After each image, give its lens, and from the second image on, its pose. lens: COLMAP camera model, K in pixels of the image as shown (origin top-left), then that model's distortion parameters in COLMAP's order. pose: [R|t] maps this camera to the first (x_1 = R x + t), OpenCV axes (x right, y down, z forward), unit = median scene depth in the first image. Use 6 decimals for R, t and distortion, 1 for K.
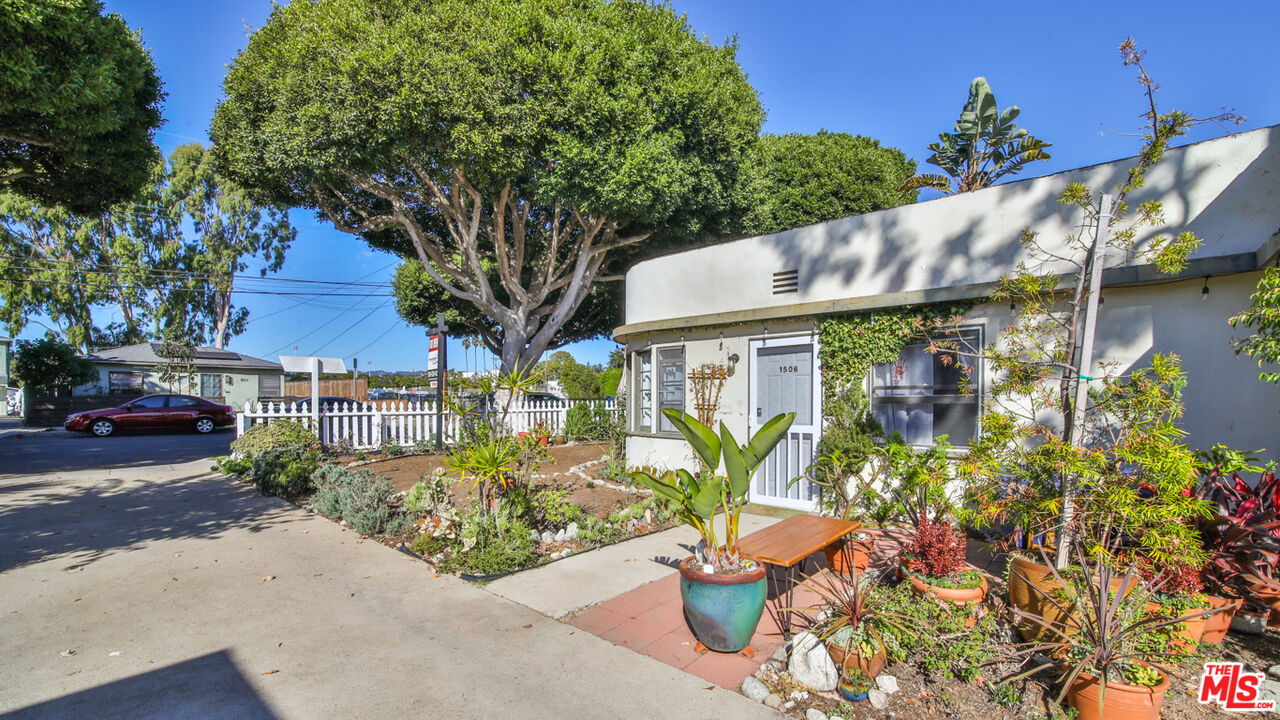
lens RADIAL K [[532.2, 0, 627.7], [0, 532.2, 402.2], [0, 0, 1]] dist [0.001282, -0.000344]
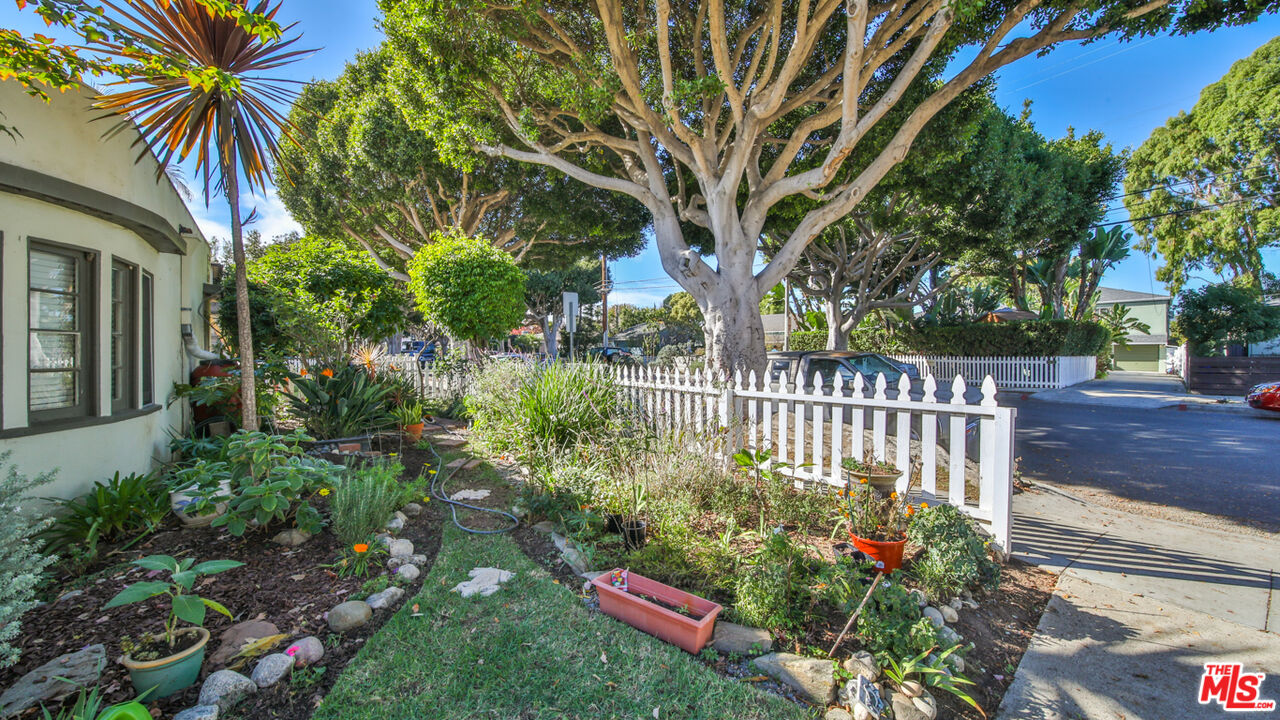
lens RADIAL K [[473.7, 0, 637.8], [0, 473.7, 356.8], [0, 0, 1]] dist [0.003462, -0.002303]
pose [[-0.129658, 0.005609, -0.991543, -0.881700], [-0.008713, 0.999939, 0.006796, -0.021764], [0.991521, 0.009520, -0.129601, 0.749771]]
